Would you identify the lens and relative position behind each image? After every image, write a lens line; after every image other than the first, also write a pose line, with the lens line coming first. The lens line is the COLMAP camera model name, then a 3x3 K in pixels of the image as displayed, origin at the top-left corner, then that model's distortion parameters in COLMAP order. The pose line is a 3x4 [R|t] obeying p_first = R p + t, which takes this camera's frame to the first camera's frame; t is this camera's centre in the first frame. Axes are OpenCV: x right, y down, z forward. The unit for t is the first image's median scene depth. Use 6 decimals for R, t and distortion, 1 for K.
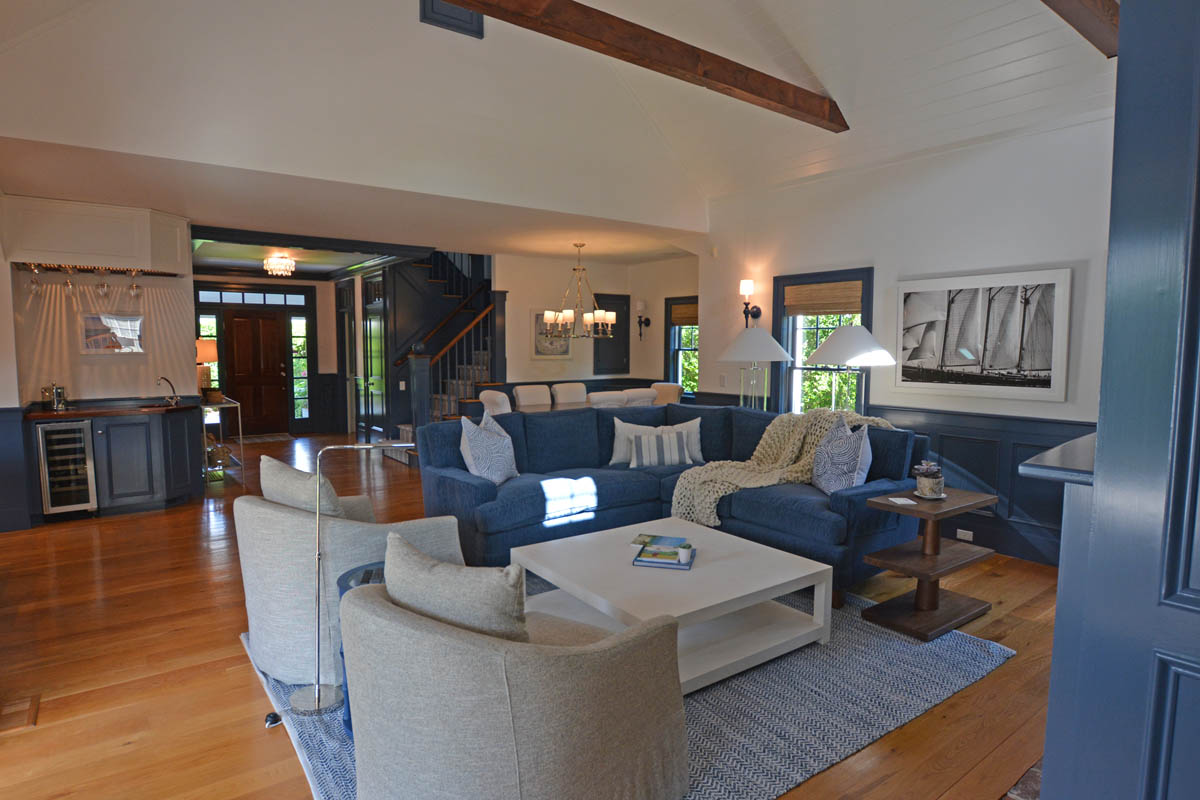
lens RADIAL K [[661.6, 0, 594.6], [0, 661.6, 401.4], [0, 0, 1]] dist [-0.027822, -0.000296]
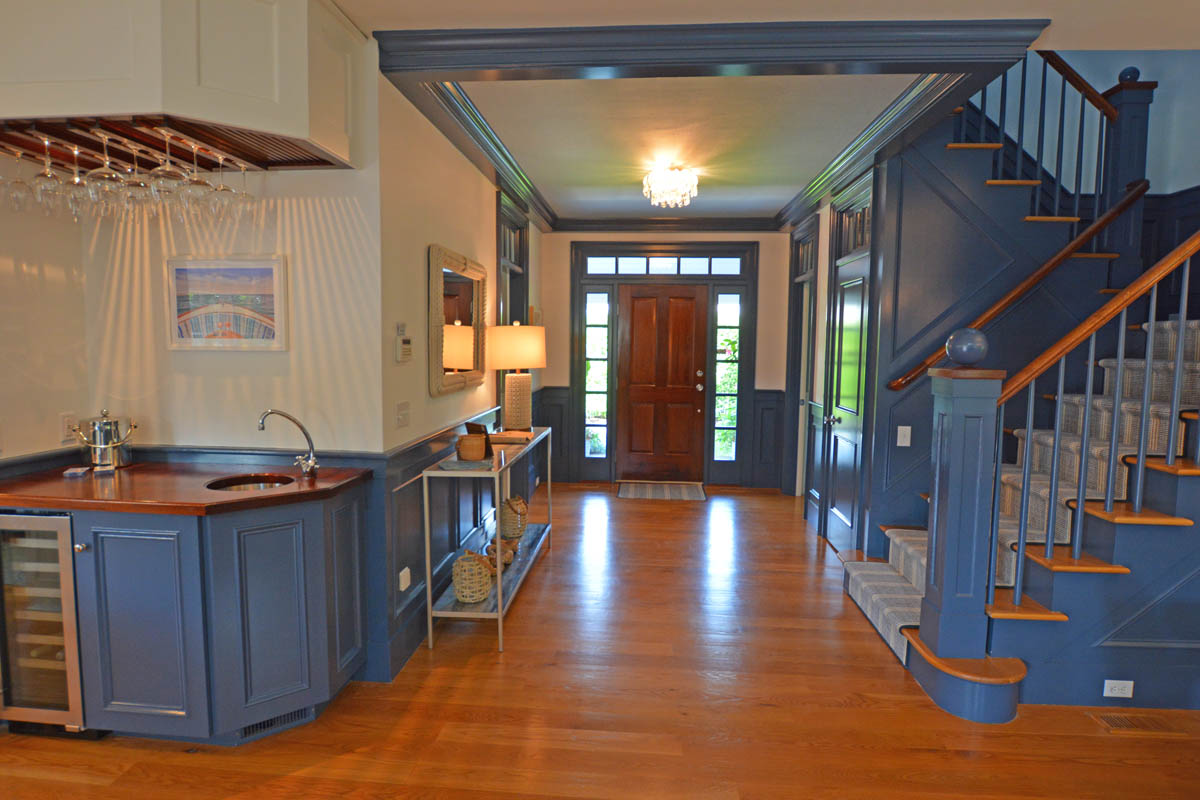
lens RADIAL K [[661.6, 0, 593.2], [0, 661.6, 399.3], [0, 0, 1]] dist [-0.027822, -0.000296]
pose [[0.751097, 0.063205, -0.657159, -0.145930], [-0.066204, 0.997600, 0.020281, -0.038094], [0.656864, 0.028274, 0.753479, 0.485925]]
